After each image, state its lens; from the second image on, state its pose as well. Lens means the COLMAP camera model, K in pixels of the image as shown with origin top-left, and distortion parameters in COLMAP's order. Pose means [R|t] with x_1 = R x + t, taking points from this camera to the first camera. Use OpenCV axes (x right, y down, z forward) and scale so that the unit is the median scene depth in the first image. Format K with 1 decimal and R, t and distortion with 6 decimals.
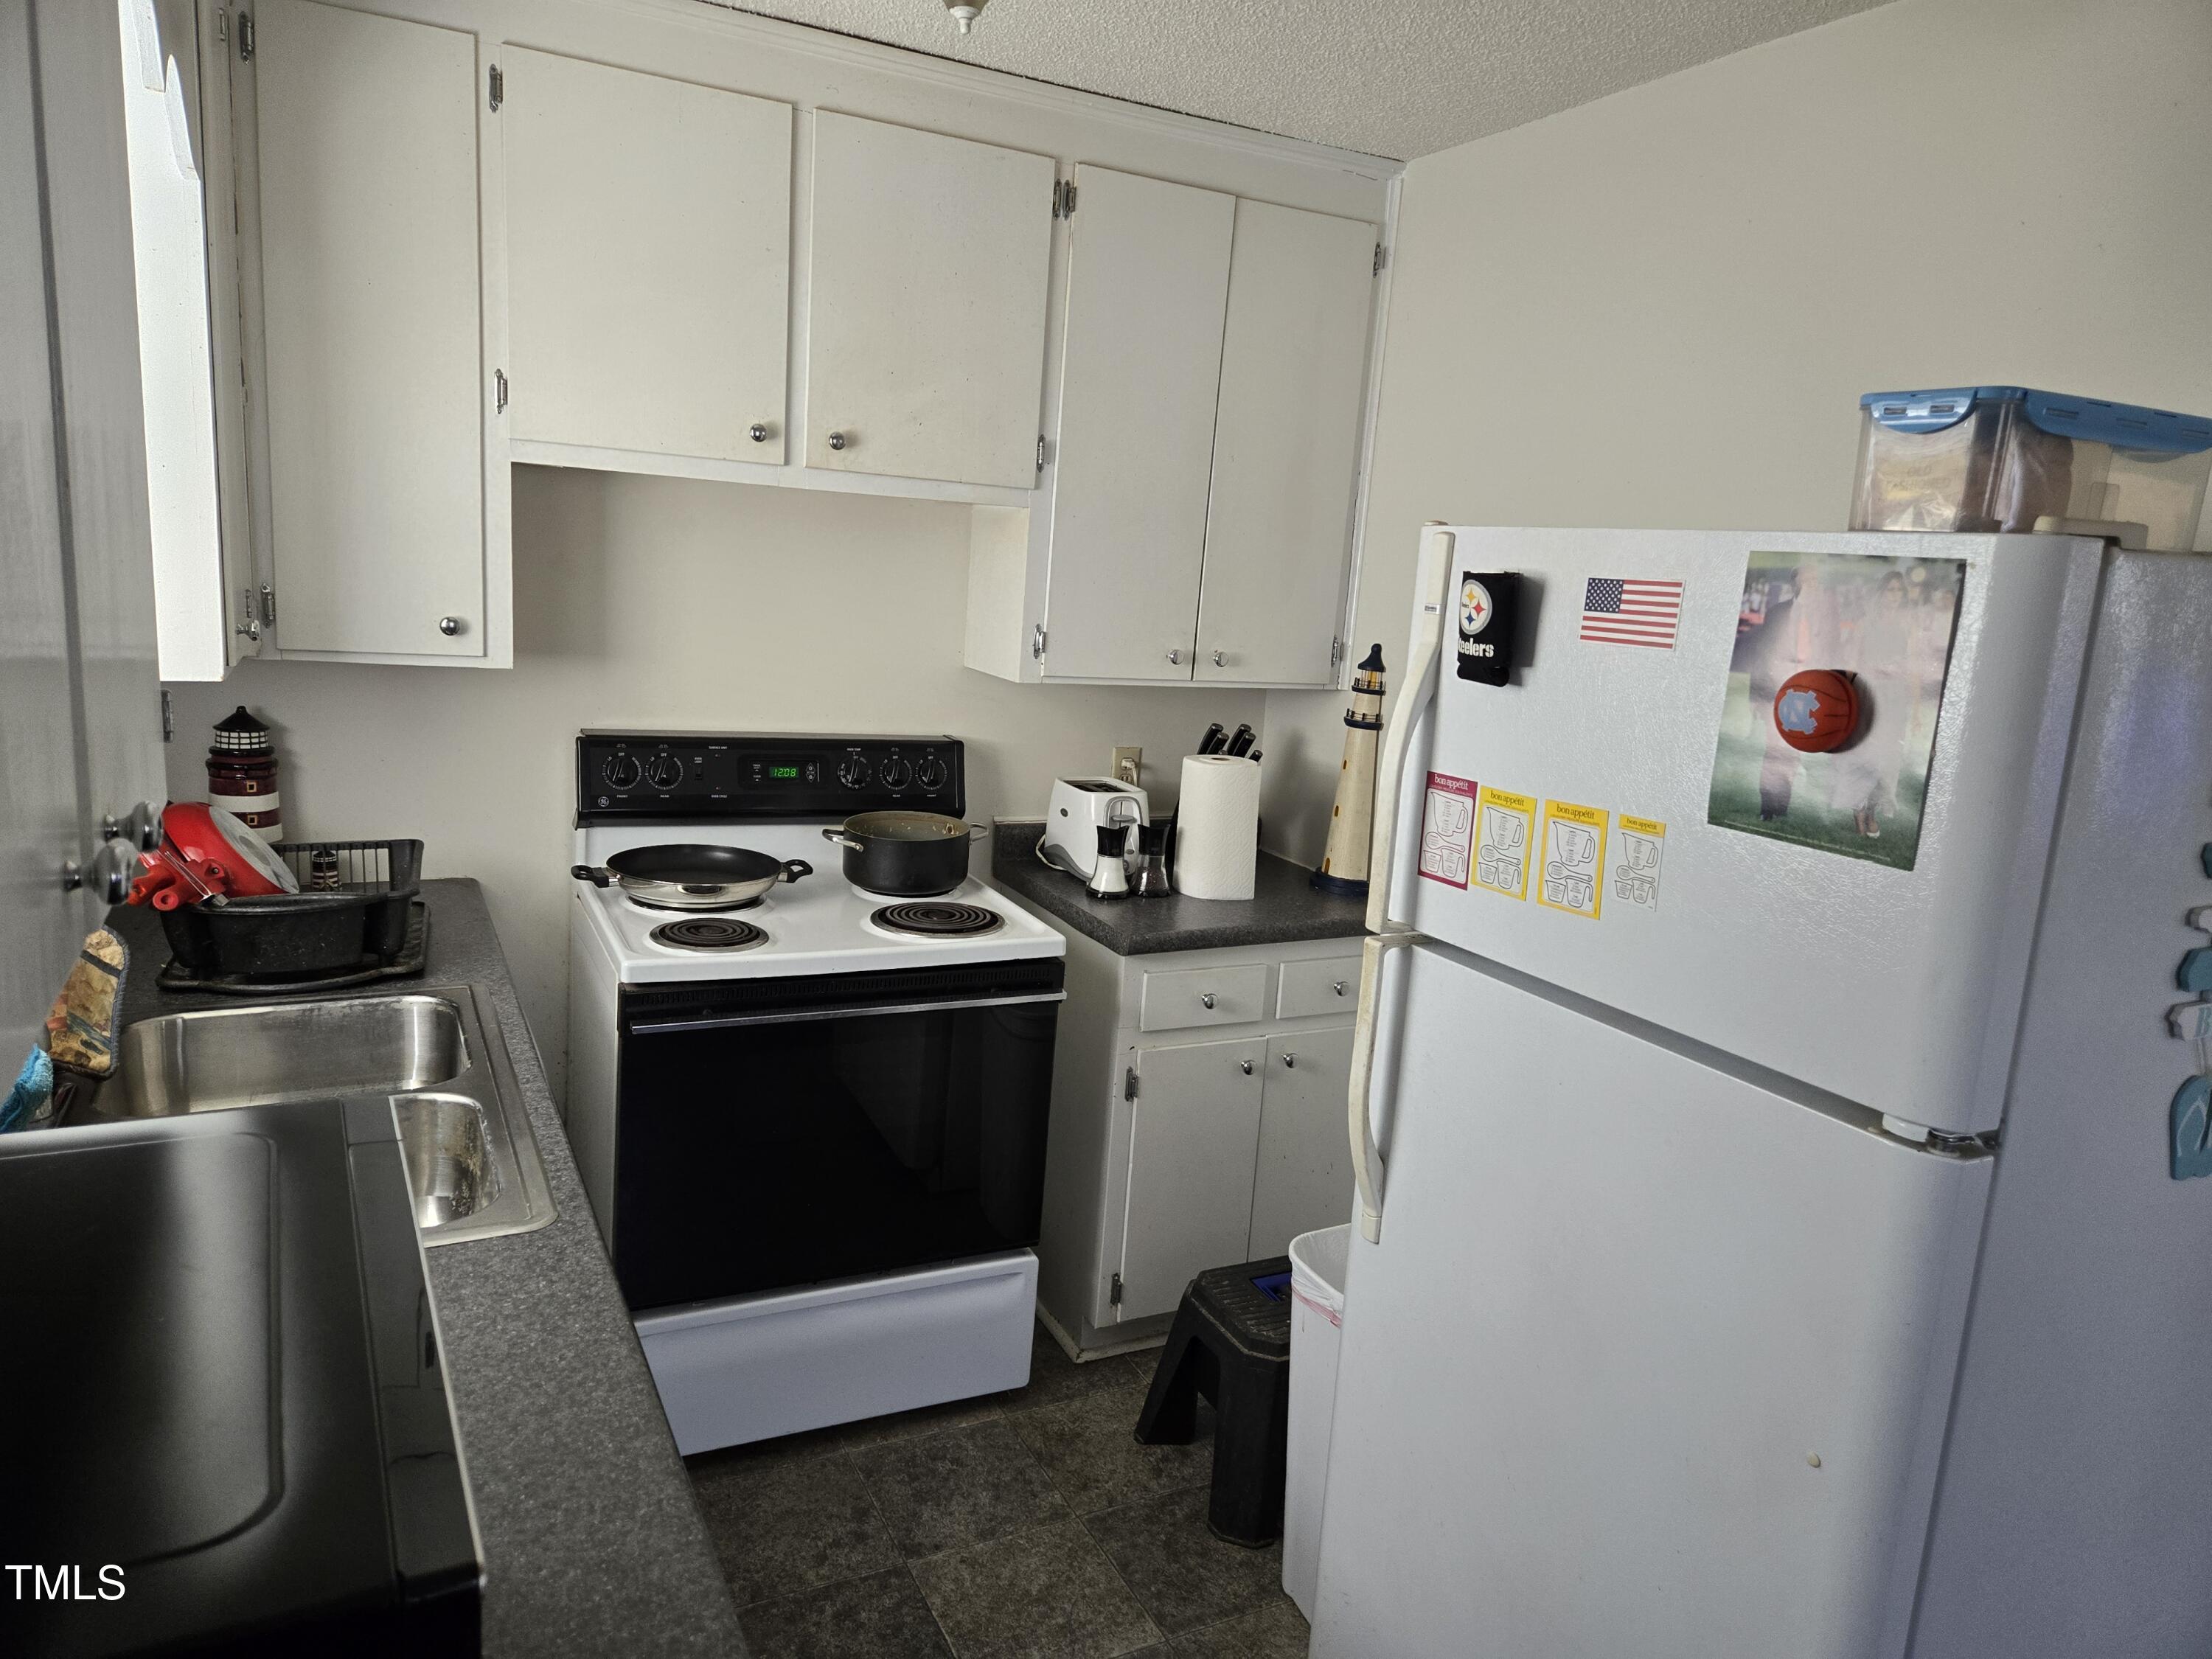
lens RADIAL K [[1481.6, 0, 1118.6], [0, 1481.6, 832.8], [0, 0, 1]] dist [0.048986, -0.037691]
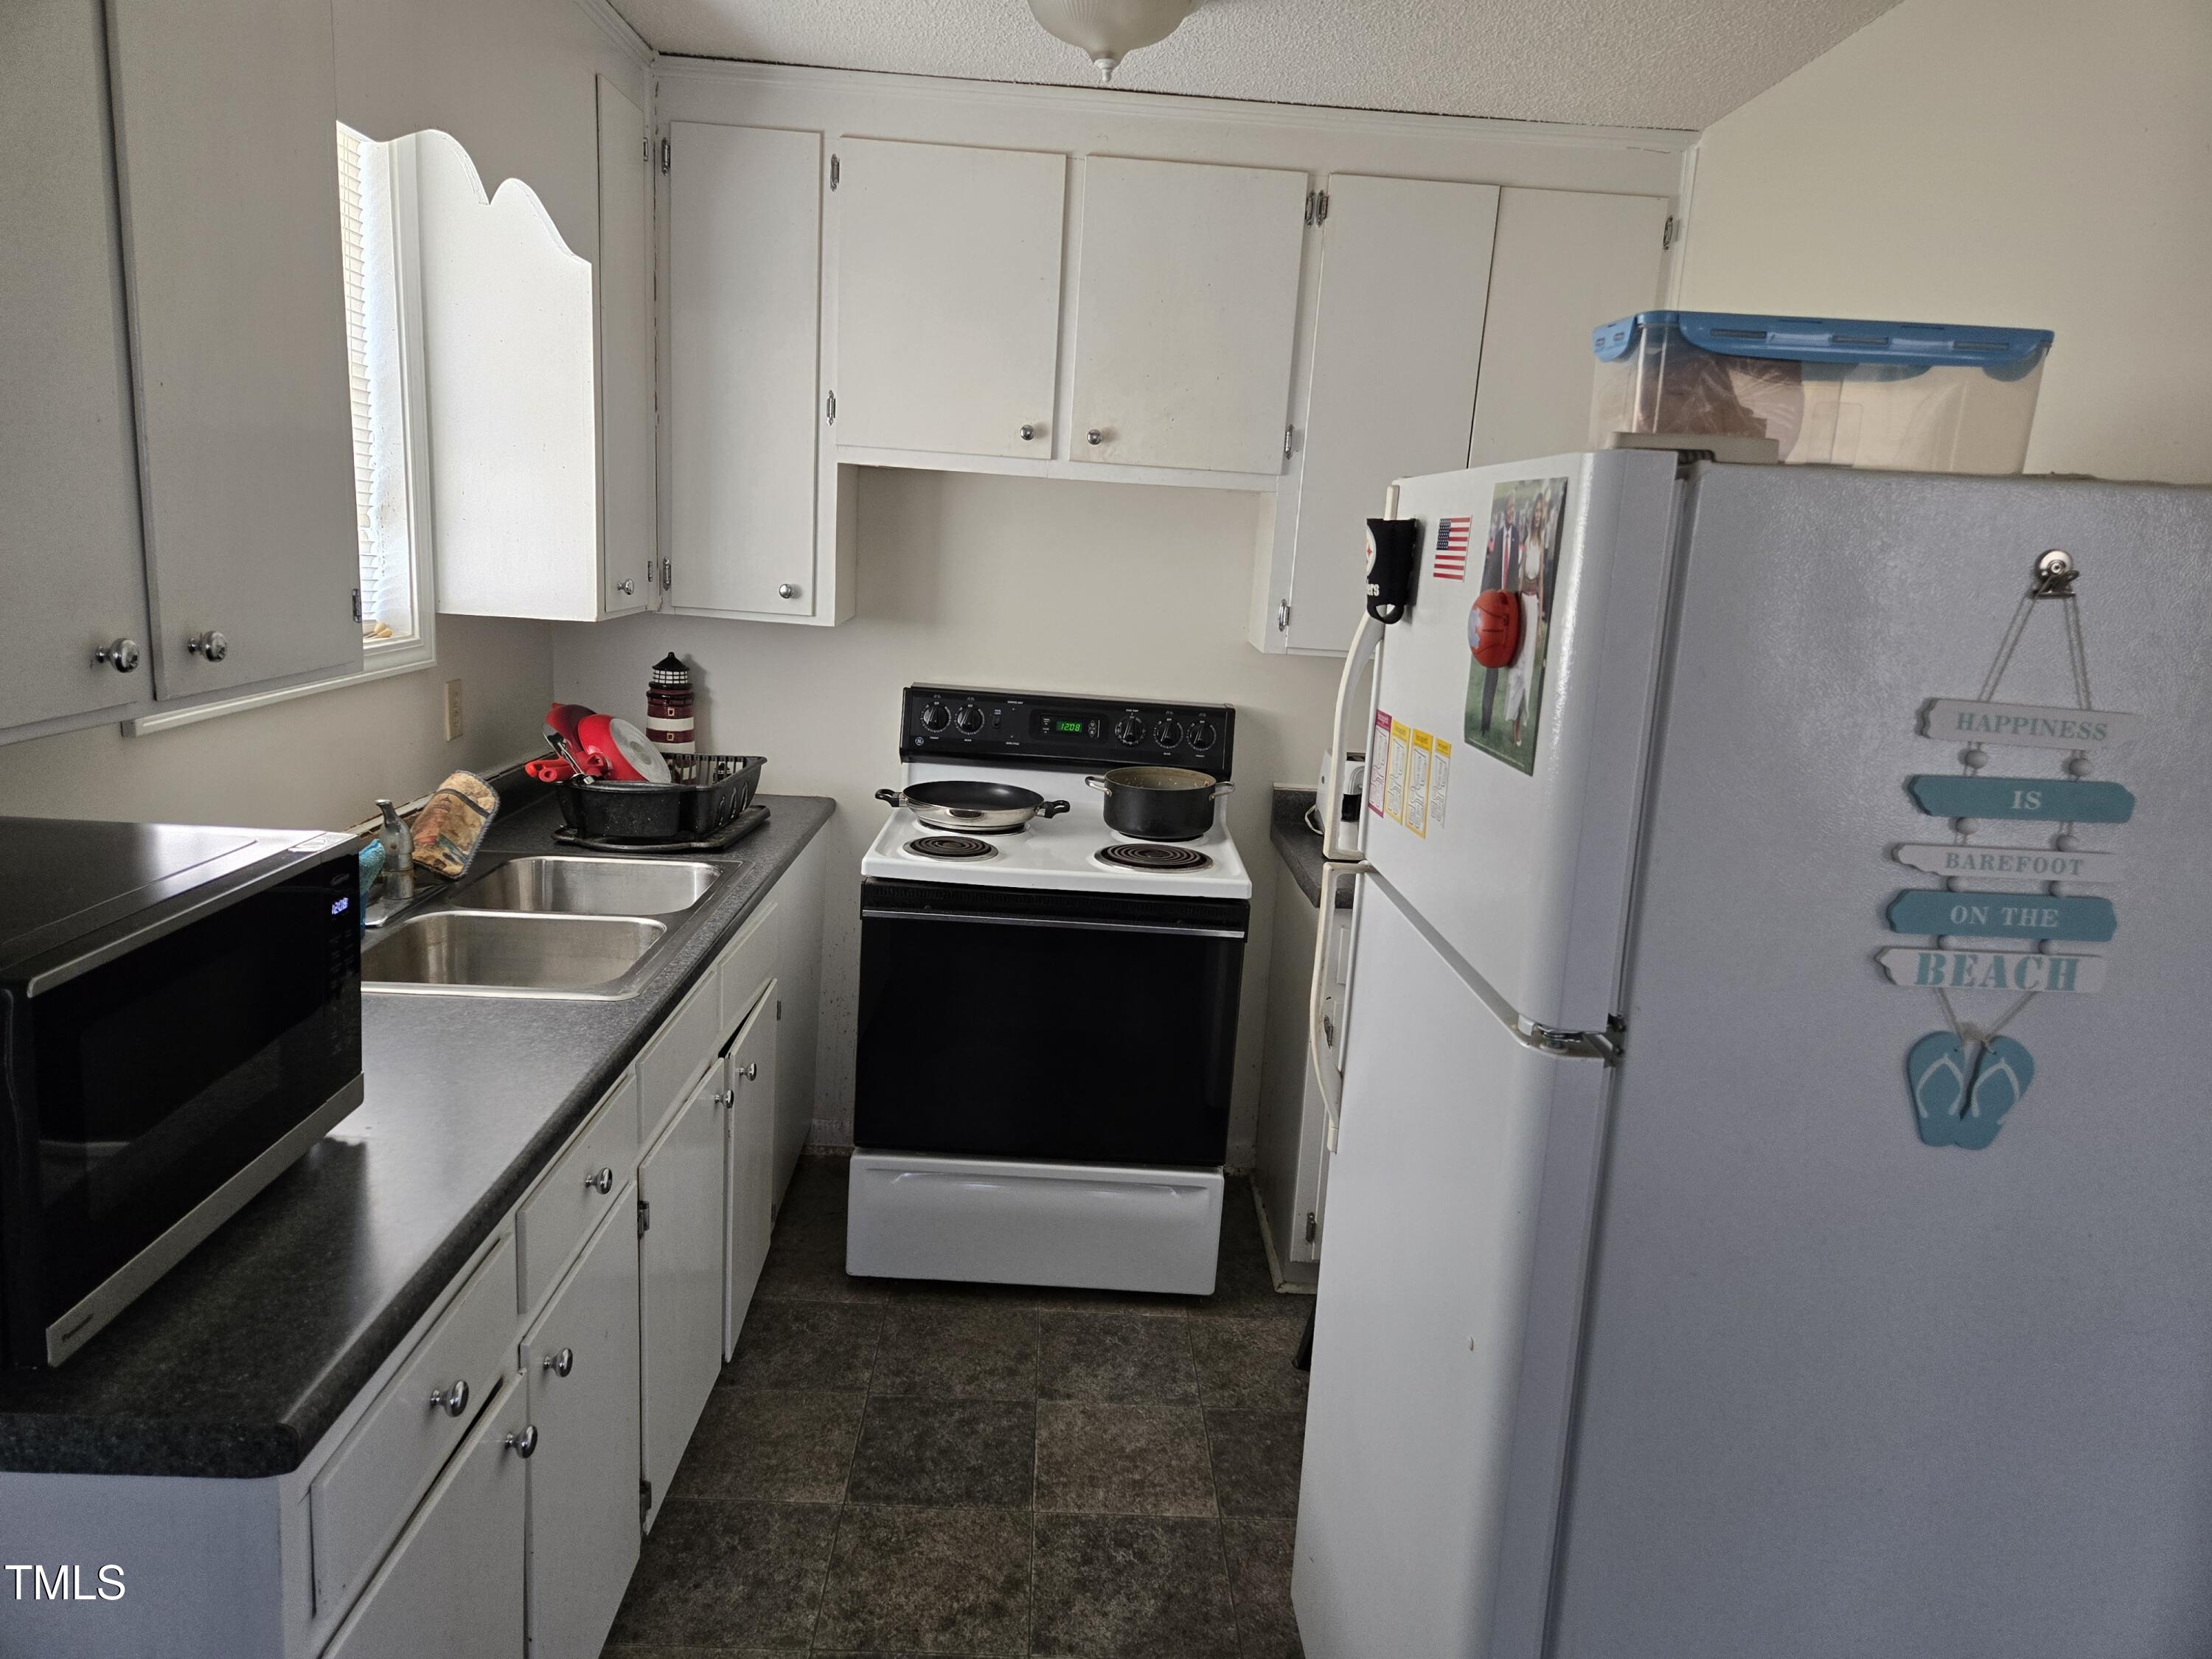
lens RADIAL K [[1481.6, 0, 1112.7], [0, 1481.6, 818.4], [0, 0, 1]] dist [0.048986, -0.037691]
pose [[0.903614, 0.069441, -0.422681, 0.344926], [-0.079991, 0.996769, -0.007250, 0.041880], [0.420812, 0.040362, 0.906249, -0.033538]]
